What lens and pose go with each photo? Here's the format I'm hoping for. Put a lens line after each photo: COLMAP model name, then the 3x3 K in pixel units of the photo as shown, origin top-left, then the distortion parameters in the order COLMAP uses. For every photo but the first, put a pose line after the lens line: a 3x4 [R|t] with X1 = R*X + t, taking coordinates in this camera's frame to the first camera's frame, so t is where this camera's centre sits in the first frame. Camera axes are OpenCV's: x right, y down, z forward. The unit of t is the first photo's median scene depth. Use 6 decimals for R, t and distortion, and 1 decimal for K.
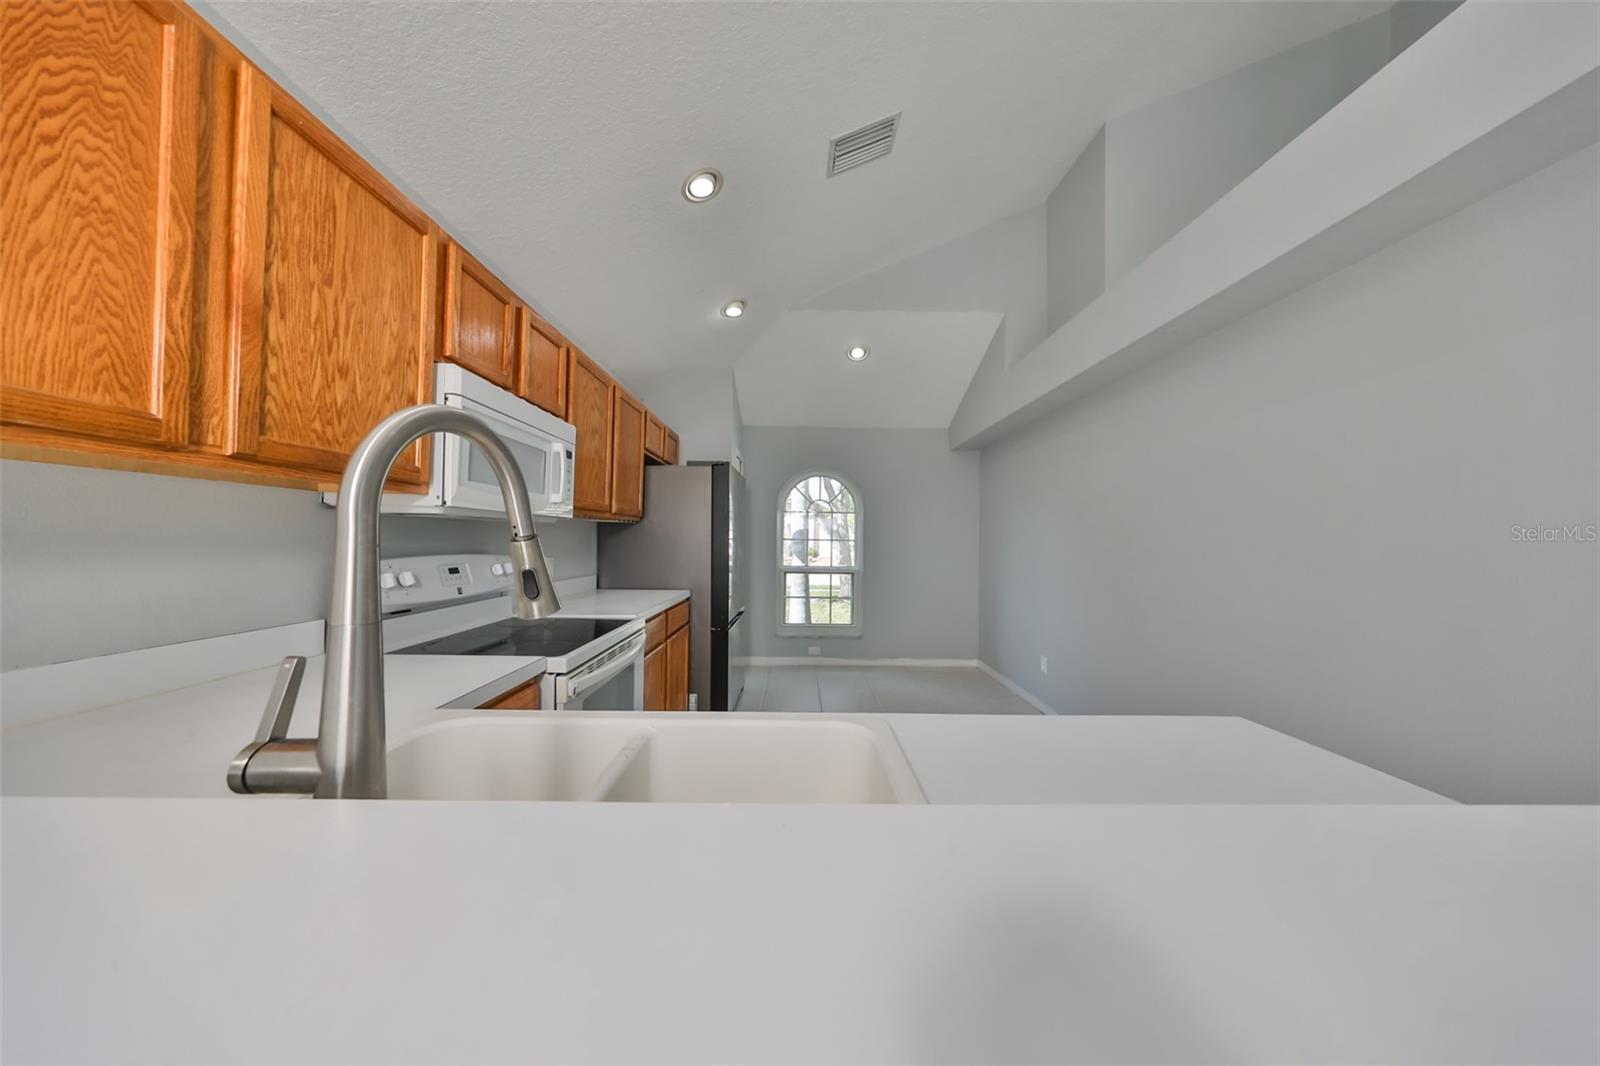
lens RADIAL K [[490.0, 0, 801.6], [0, 490.0, 538.2], [0, 0, 1]] dist [-0.001354, -0.000056]
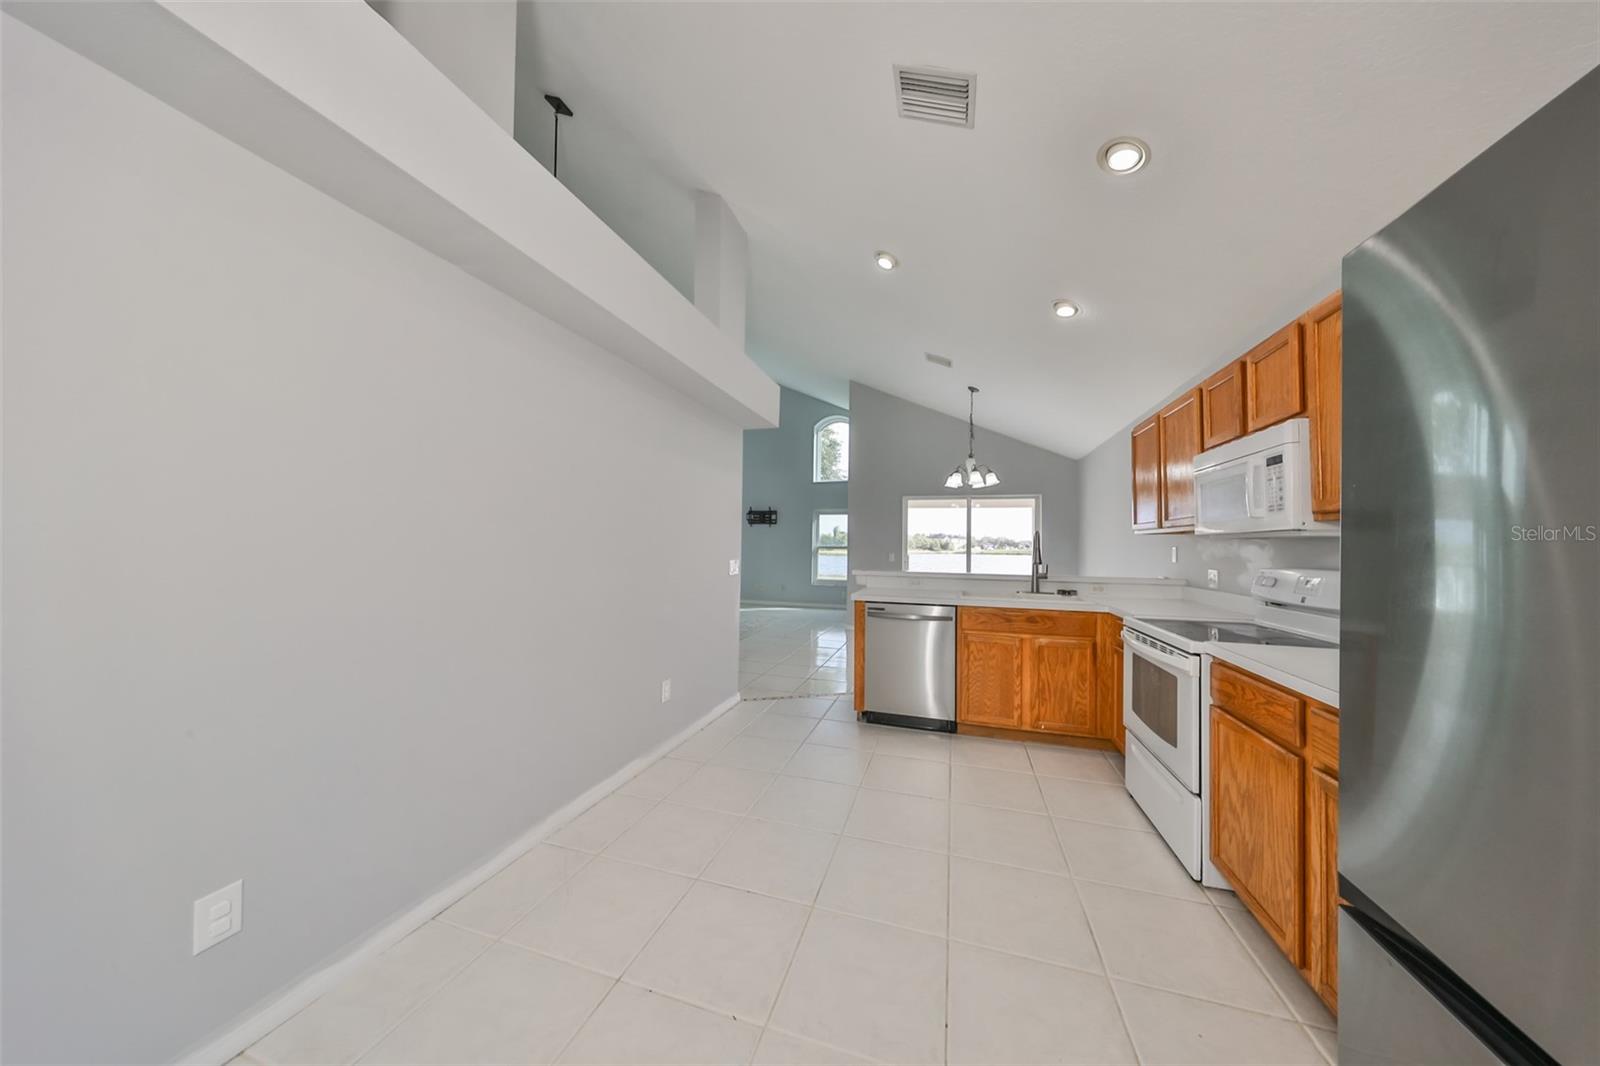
lens RADIAL K [[490.0, 0, 801.6], [0, 490.0, 538.2], [0, 0, 1]] dist [-0.001354, -0.000056]
pose [[-0.950360, -0.021104, 0.310435, 0.137265], [-0.027630, 0.999480, -0.016640, 0.022095], [-0.309923, -0.024392, -0.950449, 4.218275]]
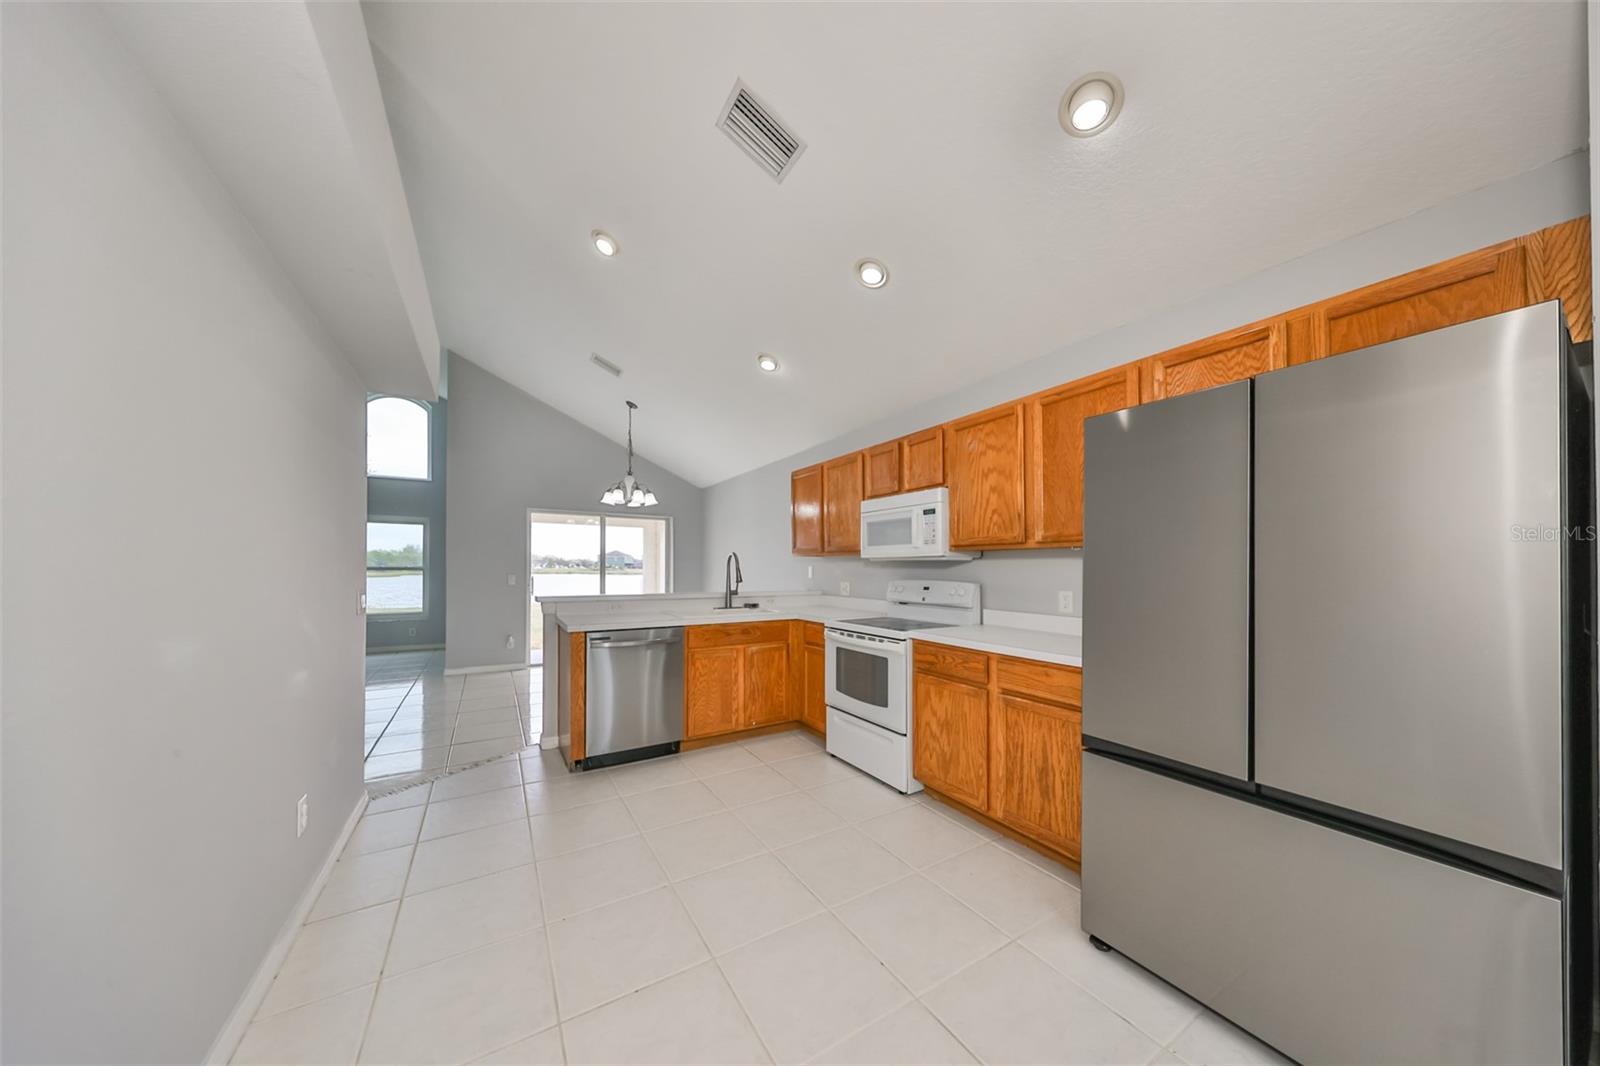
lens RADIAL K [[501.8, 0, 800.3], [0, 501.8, 565.2], [0, 0, 1]] dist [0.005832, 0.000011]
pose [[-0.859383, -0.020428, -0.510924, 1.176214], [-0.013193, 0.999755, -0.017783, 0.031616], [0.511162, -0.008542, -0.859442, 4.094555]]
